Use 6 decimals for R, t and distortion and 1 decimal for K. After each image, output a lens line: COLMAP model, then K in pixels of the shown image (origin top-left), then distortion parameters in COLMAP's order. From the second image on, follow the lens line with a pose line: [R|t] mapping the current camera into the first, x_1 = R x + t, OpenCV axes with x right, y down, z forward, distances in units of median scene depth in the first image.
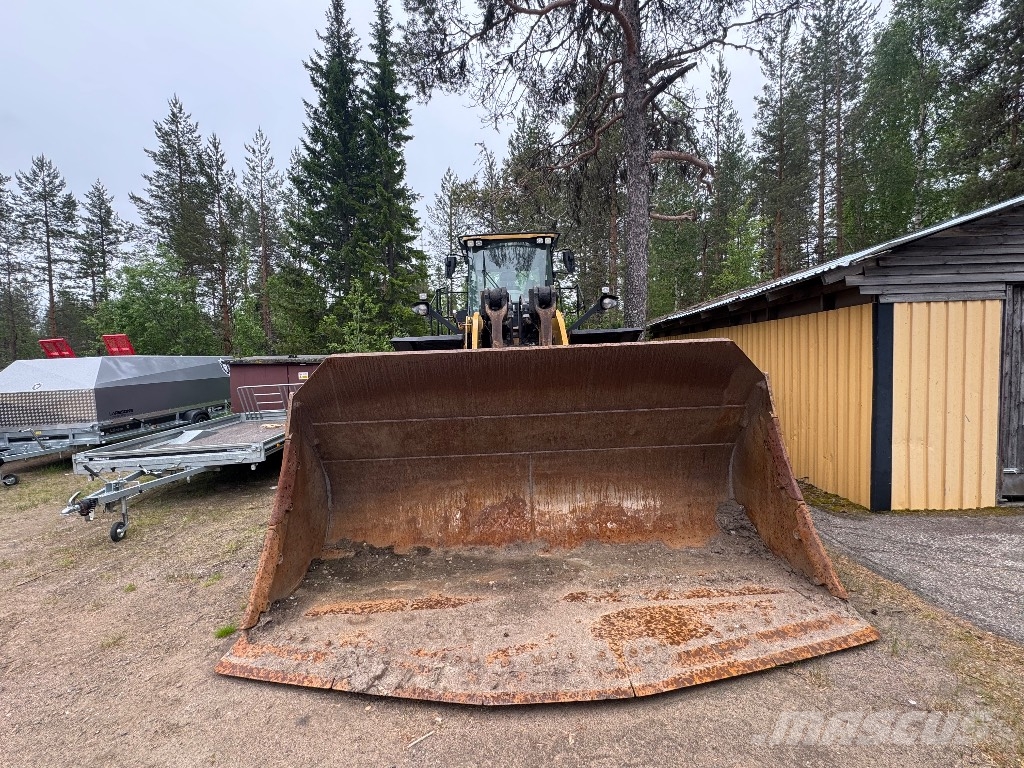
lens RADIAL K [[470.0, 0, 512.0], [0, 470.0, 384.0], [0, 0, 1]] dist [-0.001755, -0.000351]
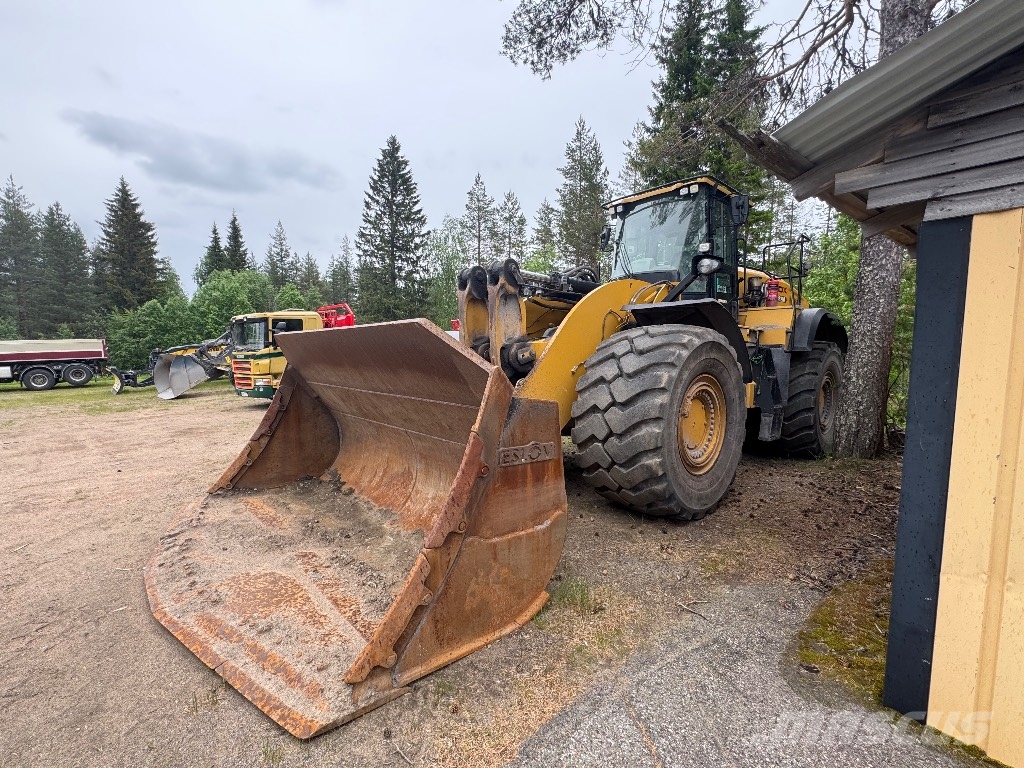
lens RADIAL K [[462.8, 0, 510.2], [0, 462.8, 385.6], [0, 0, 1]] dist [-0.001804, -0.000341]
pose [[0.645551, 0.098053, -0.757396, 0.494361], [-0.054882, 0.995116, 0.082051, -0.025386], [0.761742, -0.011400, 0.647780, 0.264761]]
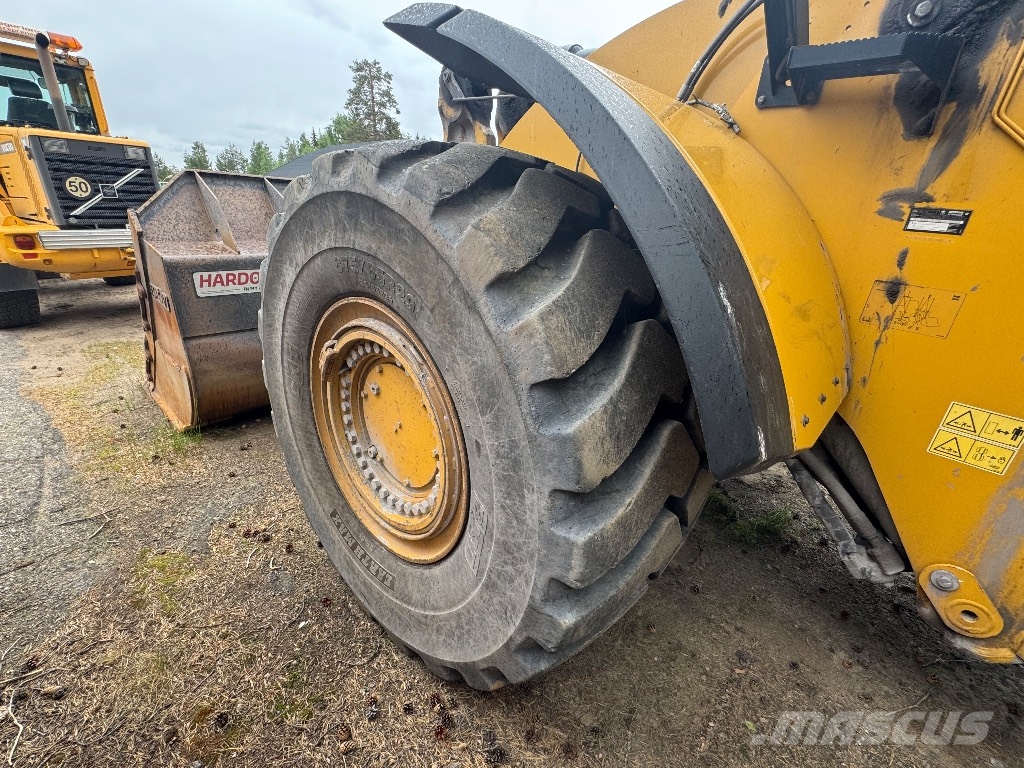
lens RADIAL K [[449.1, 0, 512.0], [0, 449.1, 384.0], [0, 0, 1]] dist [-0.001757, 0.000055]
pose [[-0.688911, 0.266282, -0.674162, 0.318111], [-0.058853, 0.906458, 0.418176, -0.053259], [0.722452, 0.327762, -0.608797, 0.949974]]
